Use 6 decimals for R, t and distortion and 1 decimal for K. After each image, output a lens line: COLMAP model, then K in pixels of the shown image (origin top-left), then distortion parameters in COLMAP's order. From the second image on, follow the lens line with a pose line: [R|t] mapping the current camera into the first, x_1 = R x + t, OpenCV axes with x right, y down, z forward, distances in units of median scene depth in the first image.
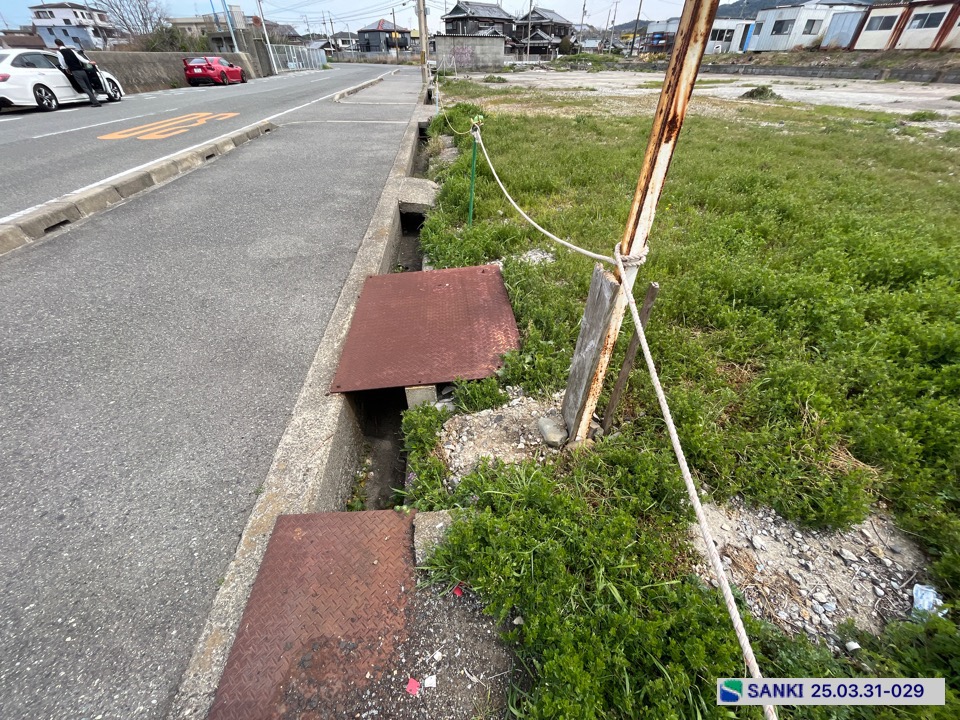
lens RADIAL K [[387.9, 0, 481.3], [0, 387.9, 358.9], [0, 0, 1]] dist [-0.002412, -0.000593]
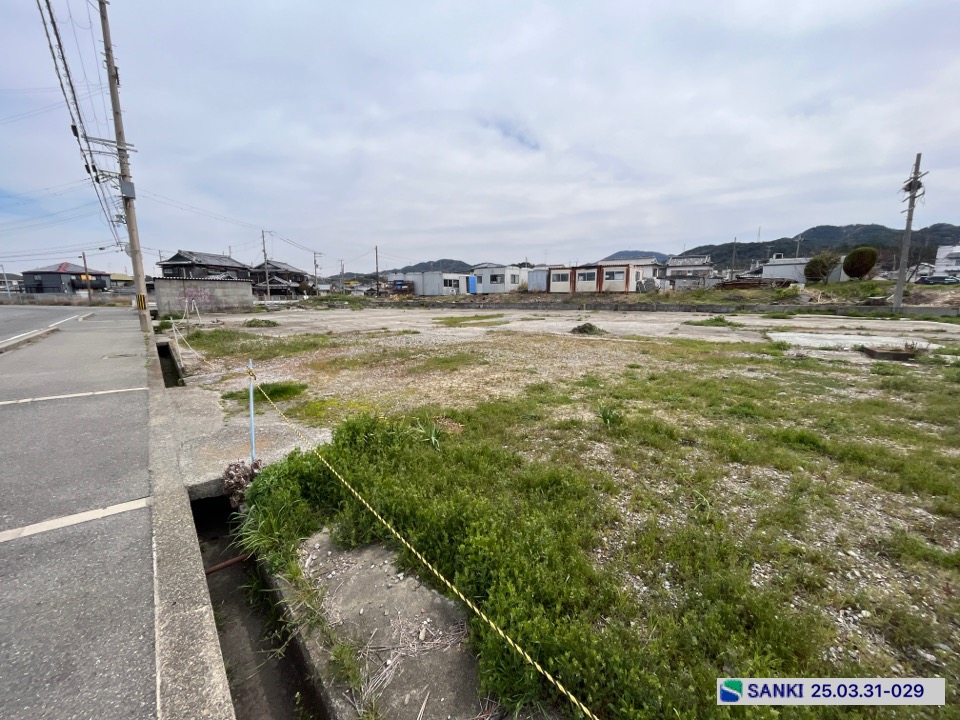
lens RADIAL K [[387.9, 0, 480.5], [0, 387.9, 358.6], [0, 0, 1]] dist [-0.002412, -0.000593]
pose [[0.816125, -0.095475, 0.569934, -0.037010], [0.357859, 0.857891, -0.368728, -0.133765], [-0.453737, 0.504884, 0.734313, 0.162723]]
